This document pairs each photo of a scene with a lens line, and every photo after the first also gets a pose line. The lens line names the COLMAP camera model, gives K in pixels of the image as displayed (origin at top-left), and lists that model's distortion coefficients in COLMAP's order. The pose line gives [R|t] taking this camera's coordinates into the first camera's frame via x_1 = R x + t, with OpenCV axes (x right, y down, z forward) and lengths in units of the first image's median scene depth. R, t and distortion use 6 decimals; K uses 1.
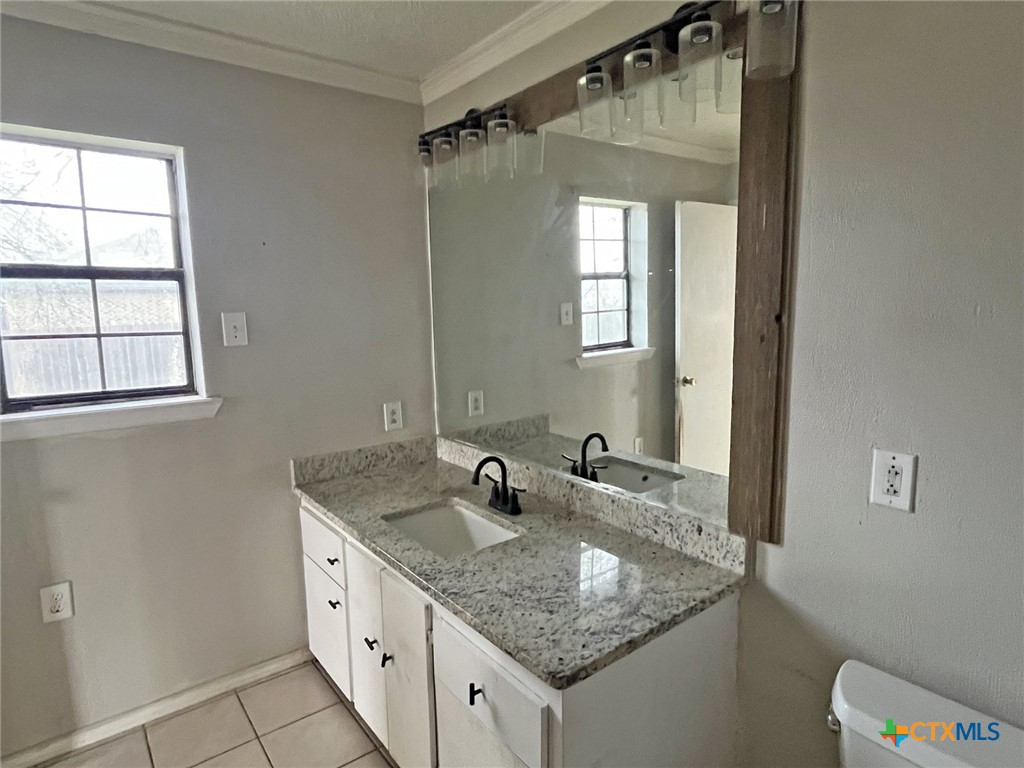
lens RADIAL K [[584.6, 0, 512.0], [0, 584.6, 384.0], [0, 0, 1]] dist [-0.001827, -0.000702]
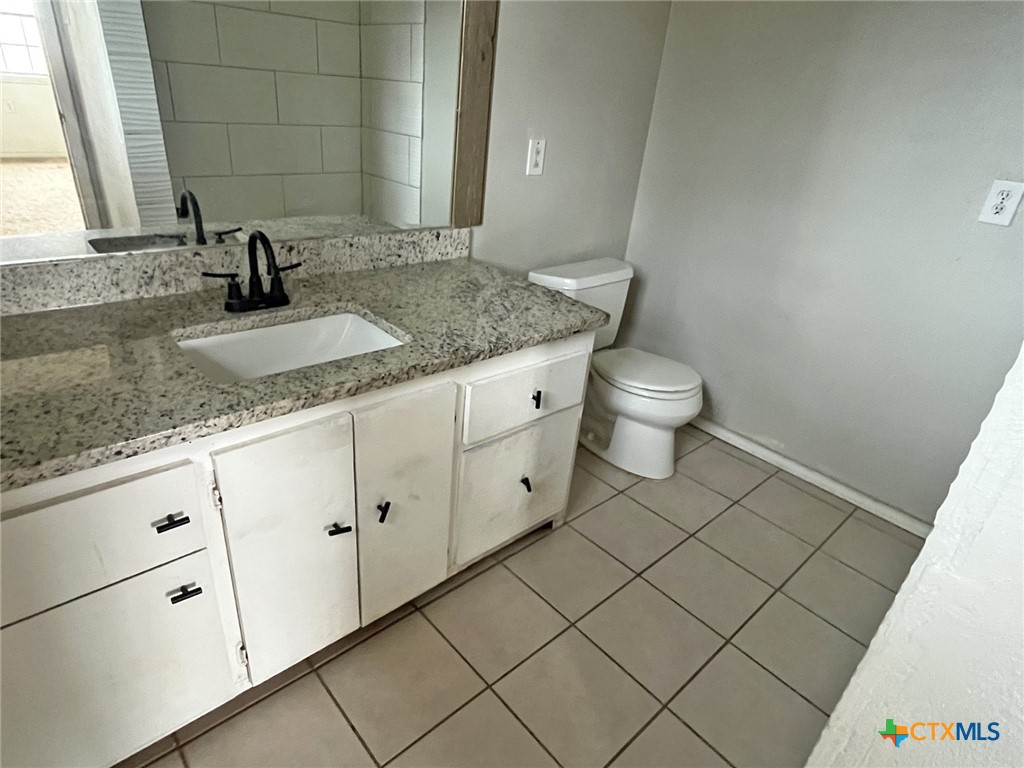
lens RADIAL K [[584.6, 0, 512.0], [0, 584.6, 384.0], [0, 0, 1]] dist [-0.001827, -0.000702]
pose [[-0.066448, -0.439920, 0.895575, -0.892213], [0.049206, 0.895022, 0.443299, -0.002672], [-0.996576, 0.073523, -0.037826, 0.910265]]
